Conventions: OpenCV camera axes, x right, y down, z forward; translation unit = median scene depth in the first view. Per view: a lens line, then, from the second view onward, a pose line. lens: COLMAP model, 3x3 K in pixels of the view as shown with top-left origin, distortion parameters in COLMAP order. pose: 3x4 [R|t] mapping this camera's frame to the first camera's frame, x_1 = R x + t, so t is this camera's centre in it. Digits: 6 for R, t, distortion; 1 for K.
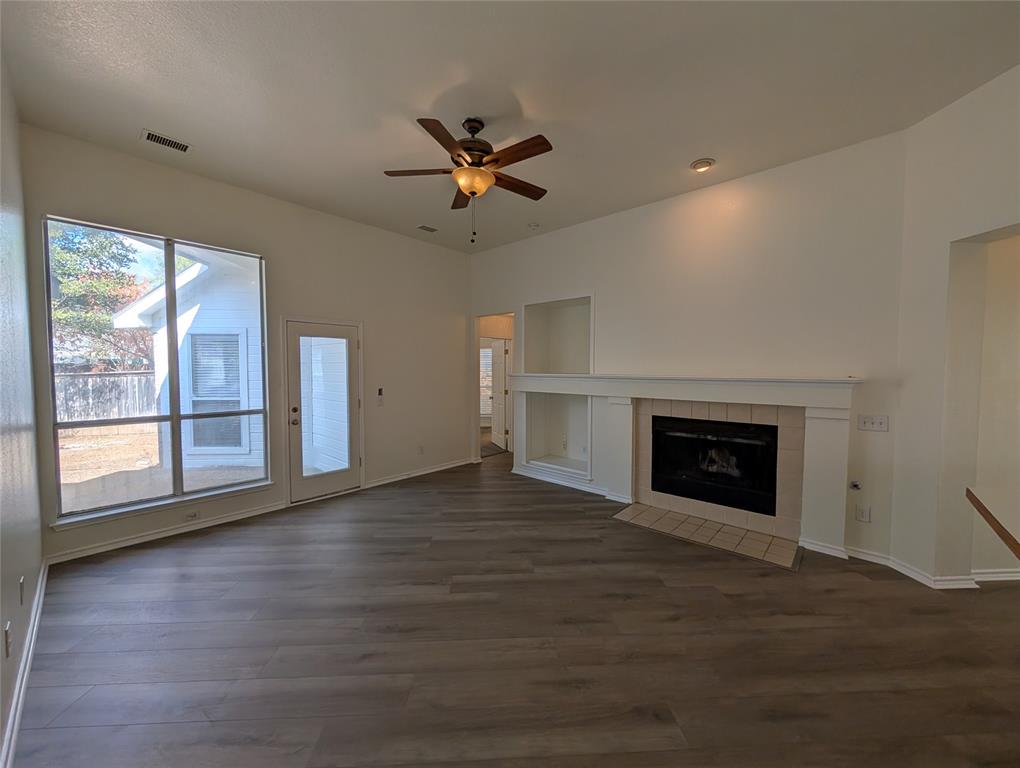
lens RADIAL K [[385.4, 0, 508.7], [0, 385.4, 383.7], [0, 0, 1]] dist [0.000120, 0.000028]
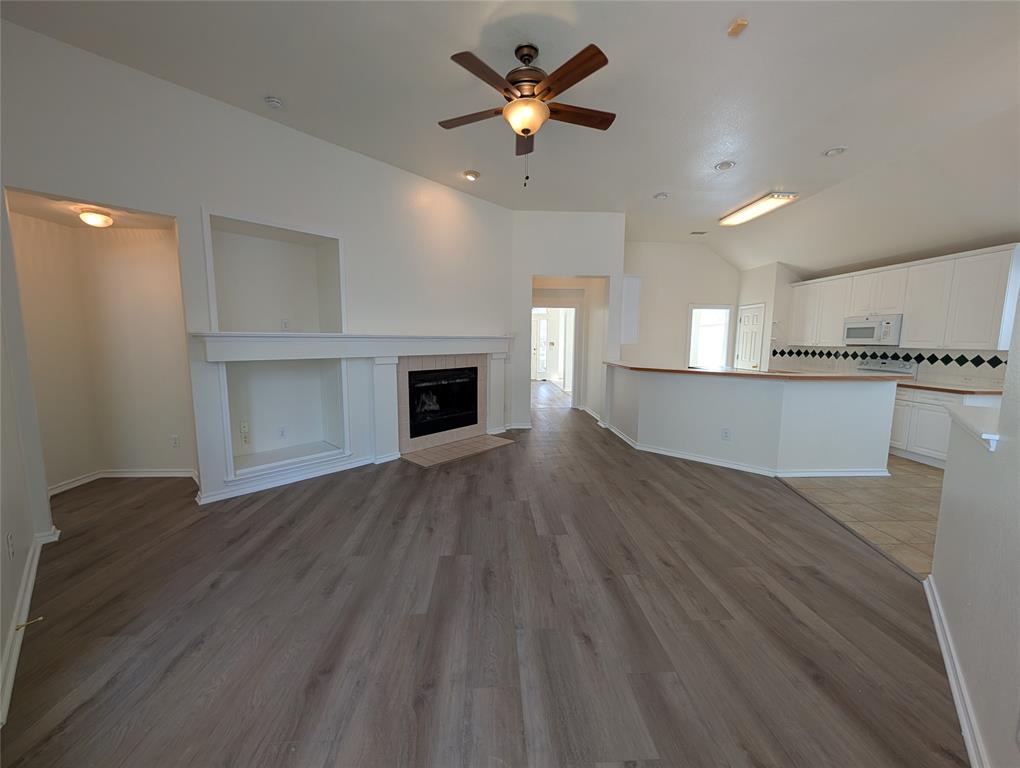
lens RADIAL K [[385.4, 0, 508.7], [0, 385.4, 383.7], [0, 0, 1]] dist [0.000120, 0.000028]
pose [[0.003096, -0.117223, 0.993101, -0.746677], [0.033610, 0.992557, 0.117054, -0.001975], [-0.999430, 0.033016, 0.007013, 0.731562]]
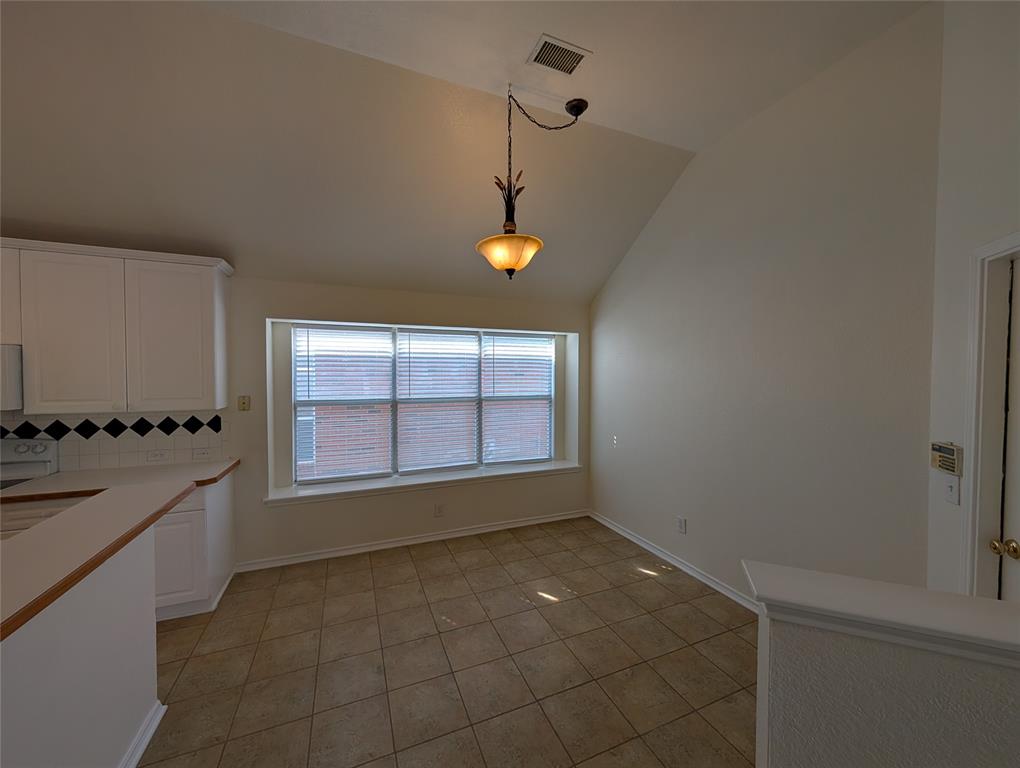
lens RADIAL K [[385.4, 0, 508.7], [0, 385.4, 383.7], [0, 0, 1]] dist [0.000120, 0.000028]
pose [[-0.940452, 0.003676, -0.339908, -0.007765], [-0.018425, 0.997920, 0.061770, -0.025512], [0.339428, 0.064354, -0.938428, 0.287642]]
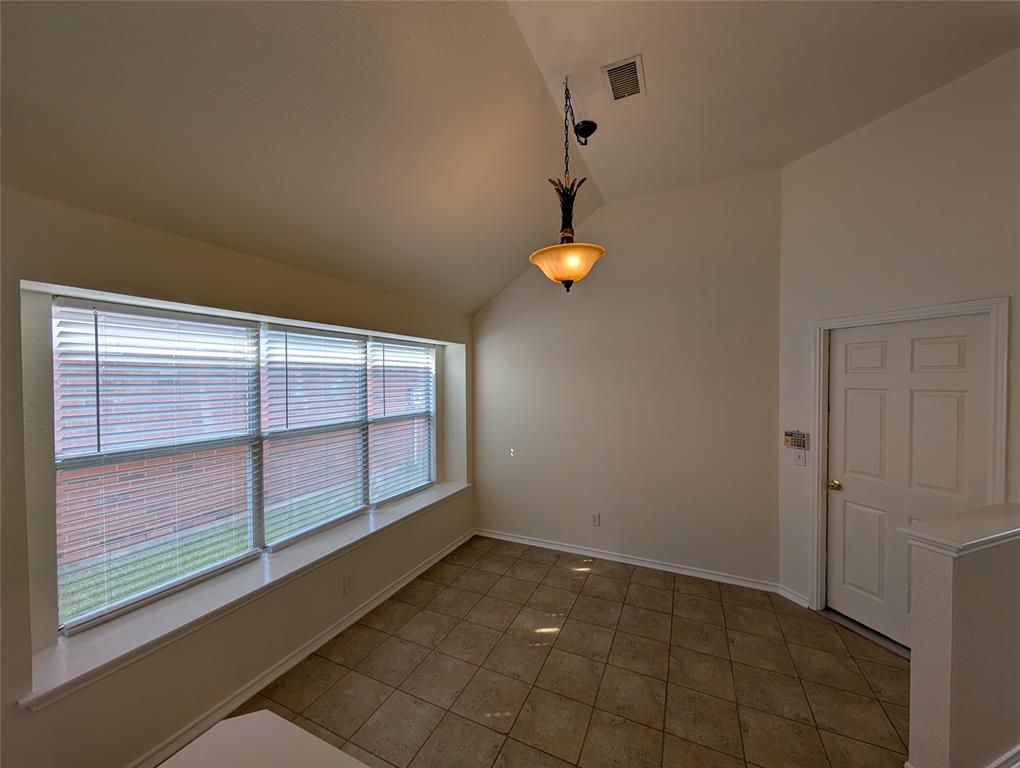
lens RADIAL K [[386.3, 0, 508.9], [0, 386.3, 387.0], [0, 0, 1]] dist [0.001515, 0.000394]
pose [[-0.467831, 0.017596, -0.883643, 0.282898], [-0.034678, 0.998666, 0.038246, -0.034531], [0.883137, 0.048536, -0.466597, -0.074621]]
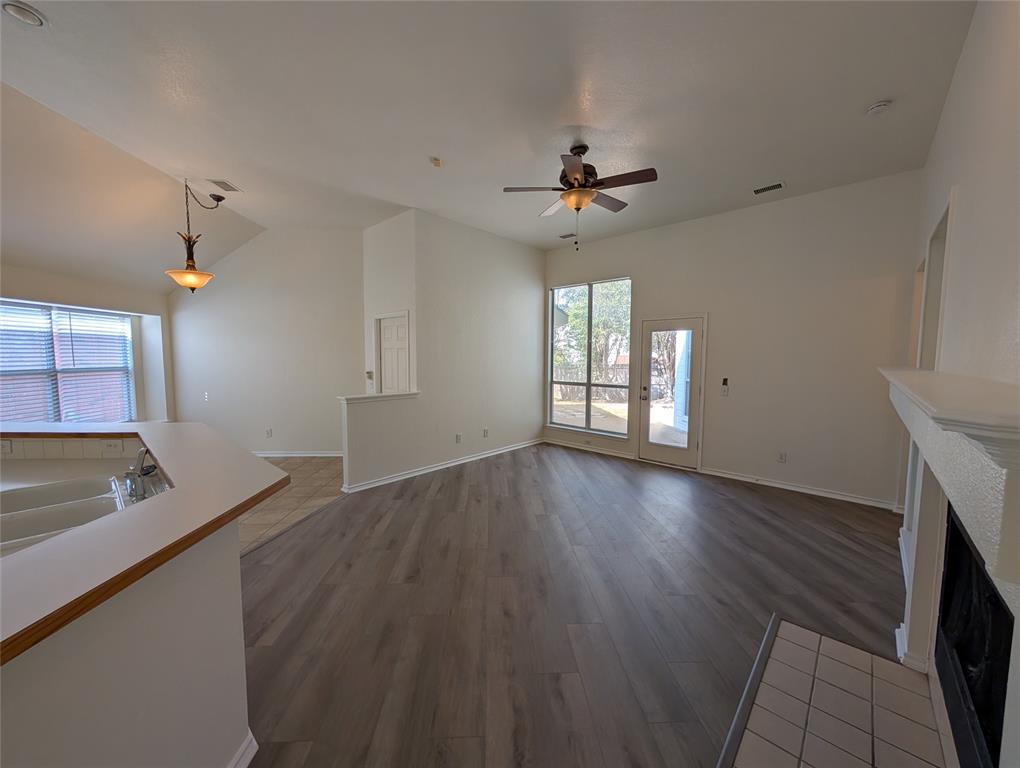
lens RADIAL K [[385.4, 0, 508.7], [0, 385.4, 383.7], [0, 0, 1]] dist [0.000120, 0.000028]
pose [[-0.005558, 0.068897, -0.997608, 0.783891], [-0.046920, 0.996507, 0.069082, -0.018611], [0.998883, 0.047192, -0.002306, 0.564779]]
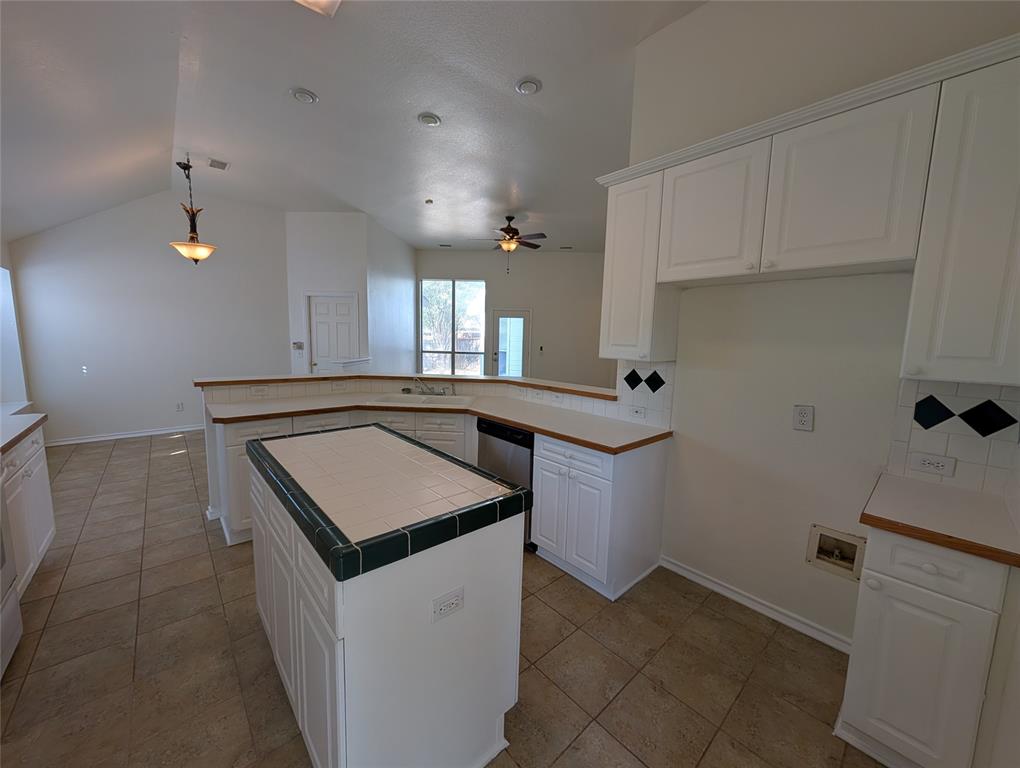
lens RADIAL K [[385.4, 0, 508.7], [0, 385.4, 383.7], [0, 0, 1]] dist [0.000120, 0.000028]
pose [[0.626760, 0.108951, -0.771558, 1.141486], [-0.056014, 0.993915, 0.094847, 0.028030], [0.777196, -0.016228, 0.629049, -0.252484]]
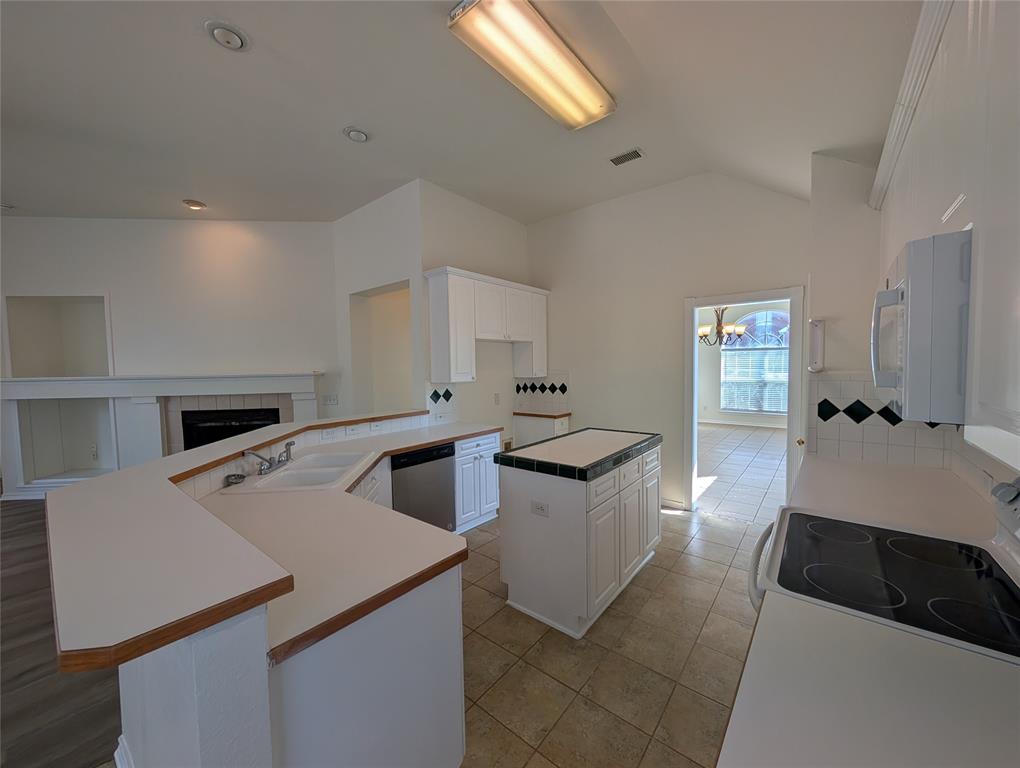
lens RADIAL K [[385.4, 0, 508.7], [0, 385.4, 383.7], [0, 0, 1]] dist [0.000120, 0.000028]
pose [[0.675952, -0.048560, 0.735344, 0.202842], [0.048511, 0.998594, 0.021352, 0.026839], [-0.735347, 0.021240, 0.677357, -0.471154]]
